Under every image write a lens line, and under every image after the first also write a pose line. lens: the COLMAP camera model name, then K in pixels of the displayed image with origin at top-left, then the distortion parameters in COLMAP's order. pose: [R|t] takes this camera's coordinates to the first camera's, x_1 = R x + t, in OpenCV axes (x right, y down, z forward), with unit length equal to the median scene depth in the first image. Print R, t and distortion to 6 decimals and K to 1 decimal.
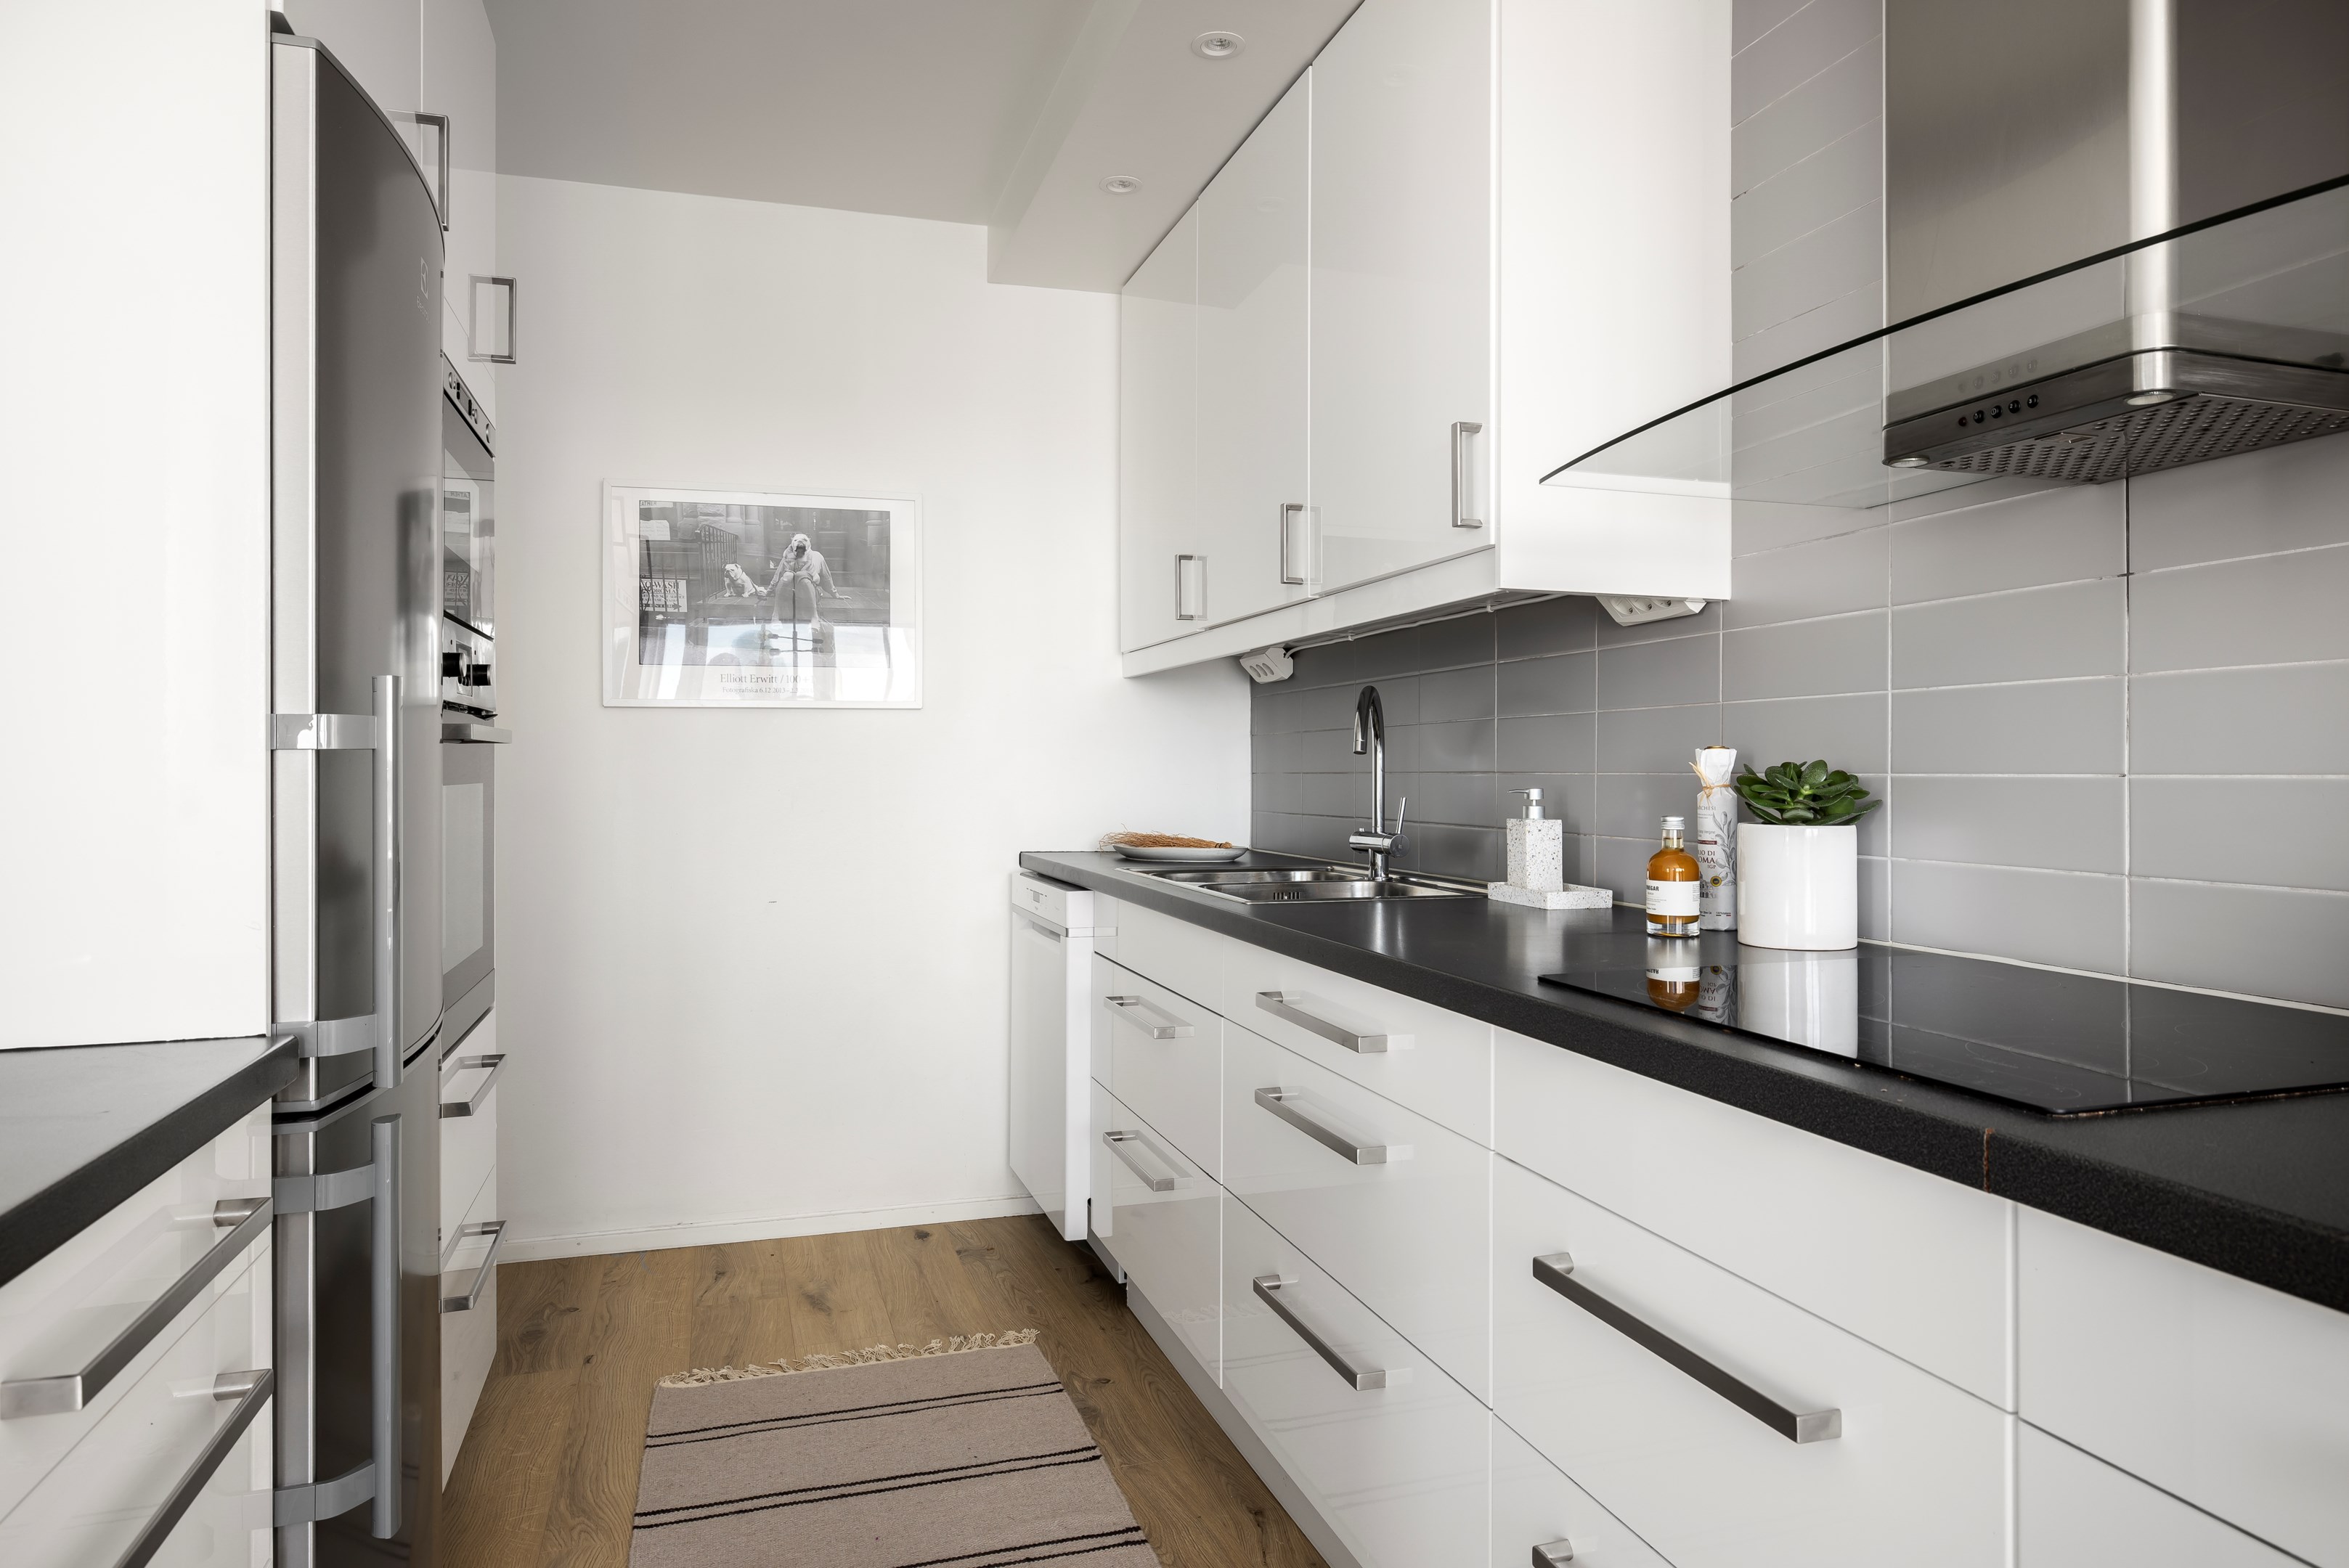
lens RADIAL K [[1400.5, 0, 1228.1], [0, 1400.5, 758.8], [0, 0, 1]] dist [-0.001745, -0.001005]
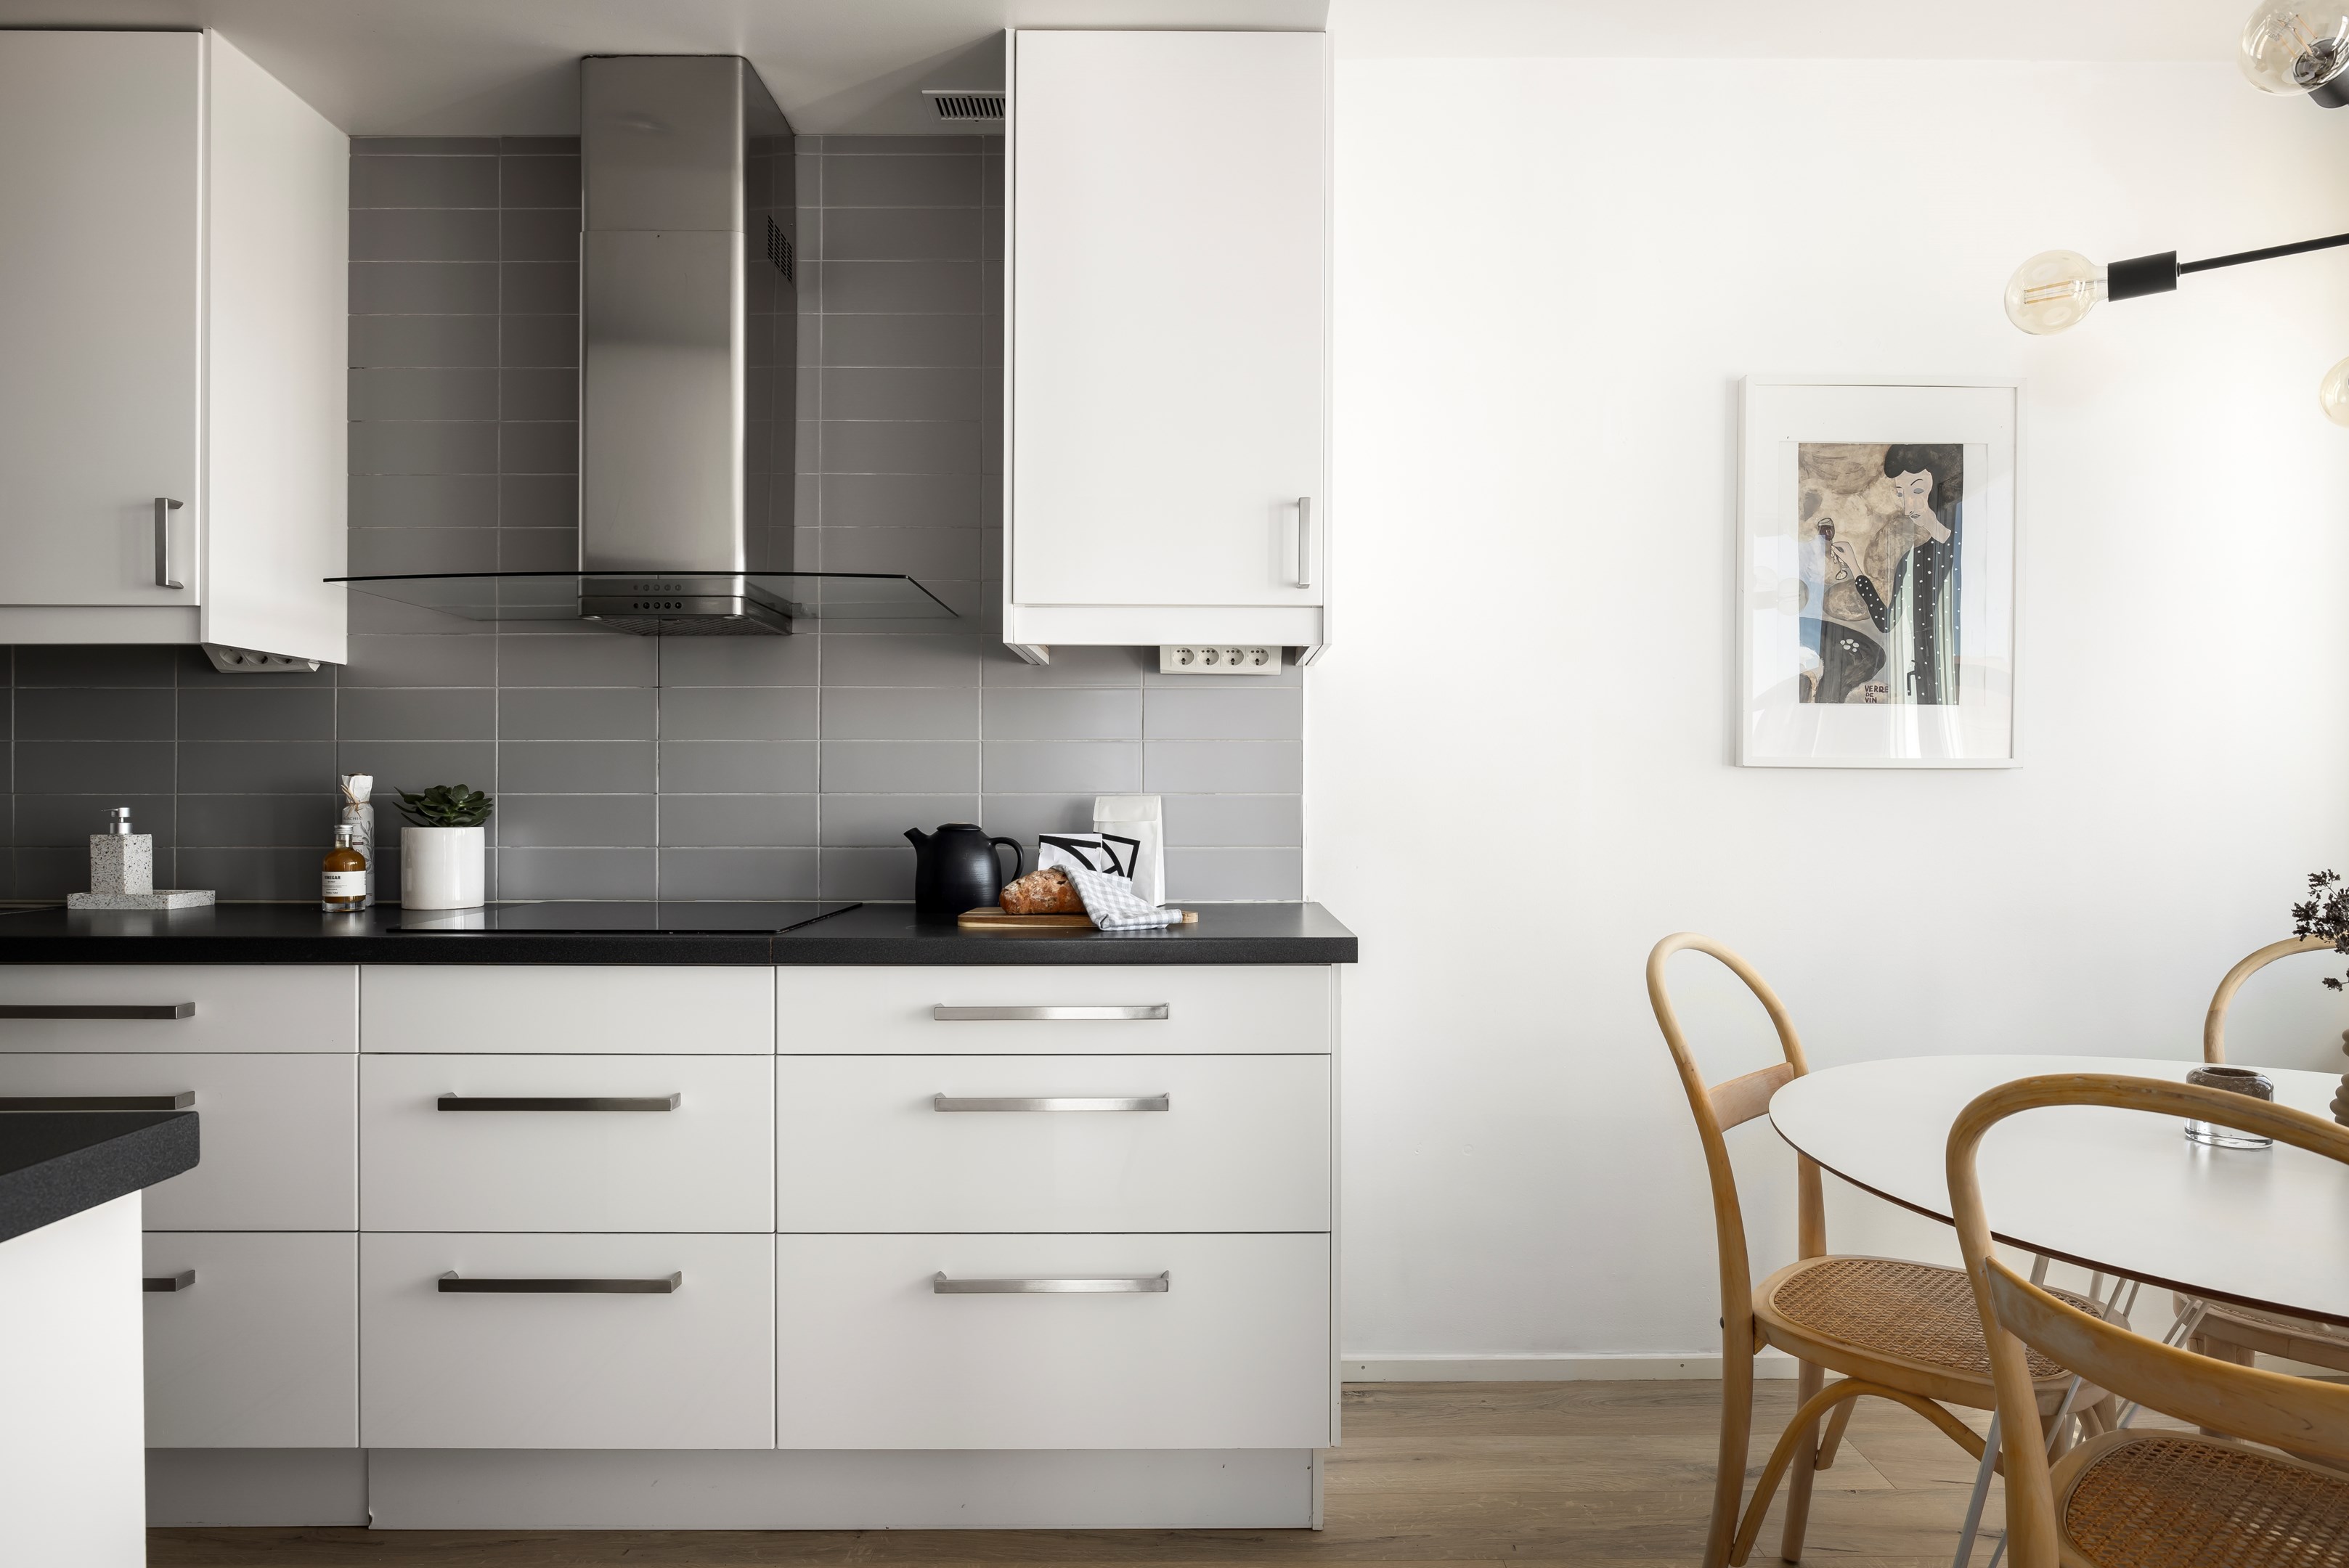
lens RADIAL K [[1400.5, 0, 1176.9], [0, 1400.5, 796.3], [0, 0, 1]] dist [-0.001745, -0.001005]
pose [[0.327180, -0.000666, 0.944962, -0.648091], [-0.007131, 0.999970, 0.003174, 0.003069], [-0.944935, -0.007777, 0.327165, -0.196340]]
